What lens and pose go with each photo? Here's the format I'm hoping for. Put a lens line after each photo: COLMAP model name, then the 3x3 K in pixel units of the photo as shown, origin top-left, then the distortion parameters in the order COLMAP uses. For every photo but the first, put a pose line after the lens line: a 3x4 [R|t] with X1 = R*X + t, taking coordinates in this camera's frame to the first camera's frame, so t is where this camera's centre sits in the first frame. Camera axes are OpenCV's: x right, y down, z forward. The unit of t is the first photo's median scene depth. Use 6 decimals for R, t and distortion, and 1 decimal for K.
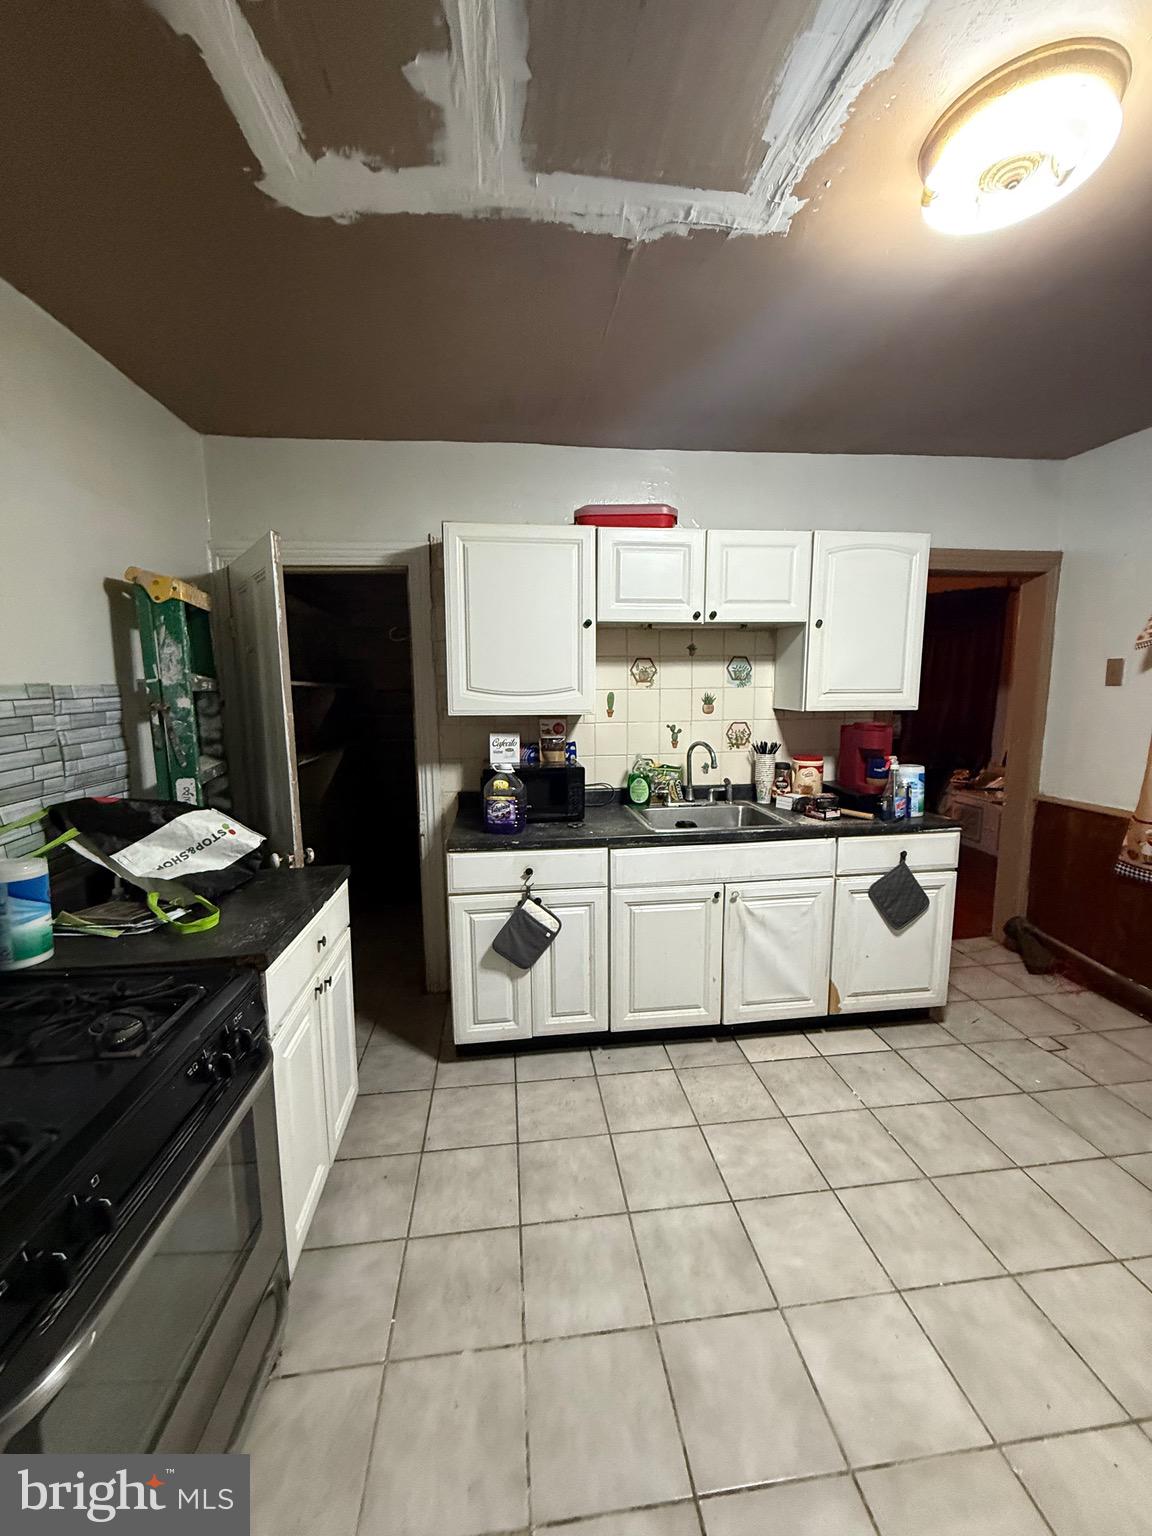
lens RADIAL K [[606.0, 0, 576.4], [0, 606.0, 765.1], [0, 0, 1]] dist [-0.002948, -0.000461]
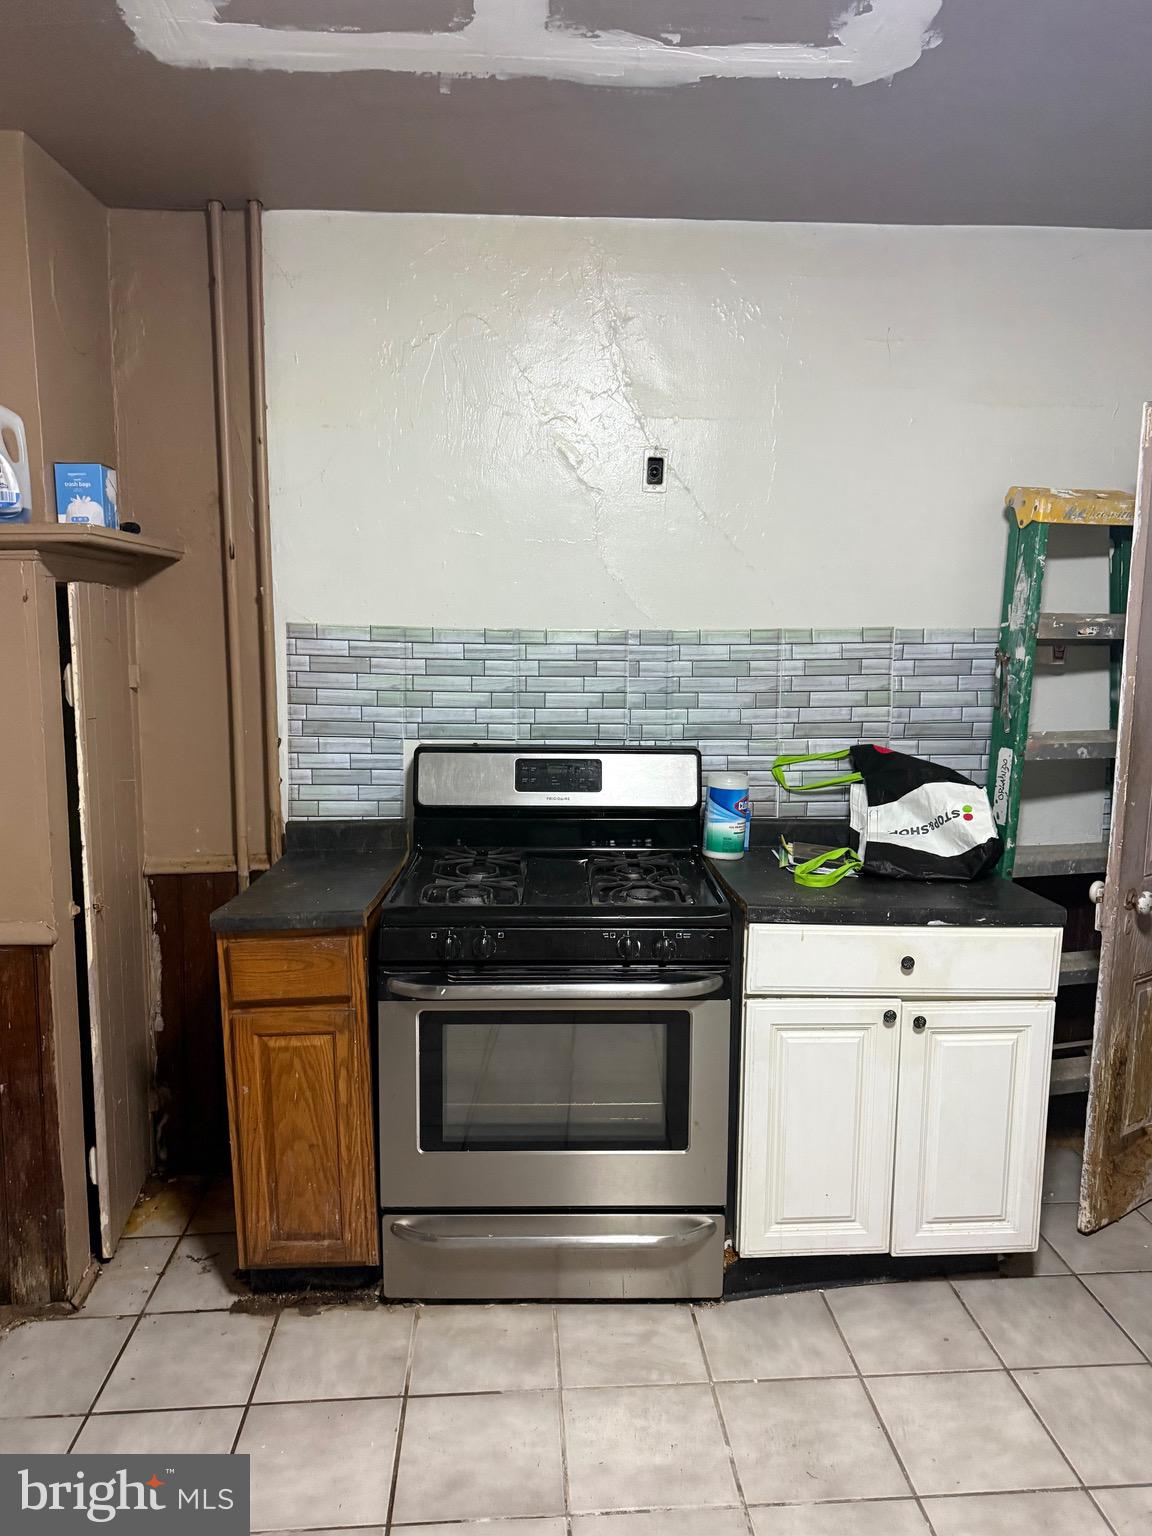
lens RADIAL K [[1094.6, 0, 570.8], [0, 1094.6, 770.2], [0, 0, 1]] dist [0.014048, -0.003879]
pose [[-0.064787, 0.146602, -0.987072, 0.895782], [-0.131669, 0.979246, 0.154082, -0.105399], [0.989174, 0.139950, -0.044139, 0.550575]]
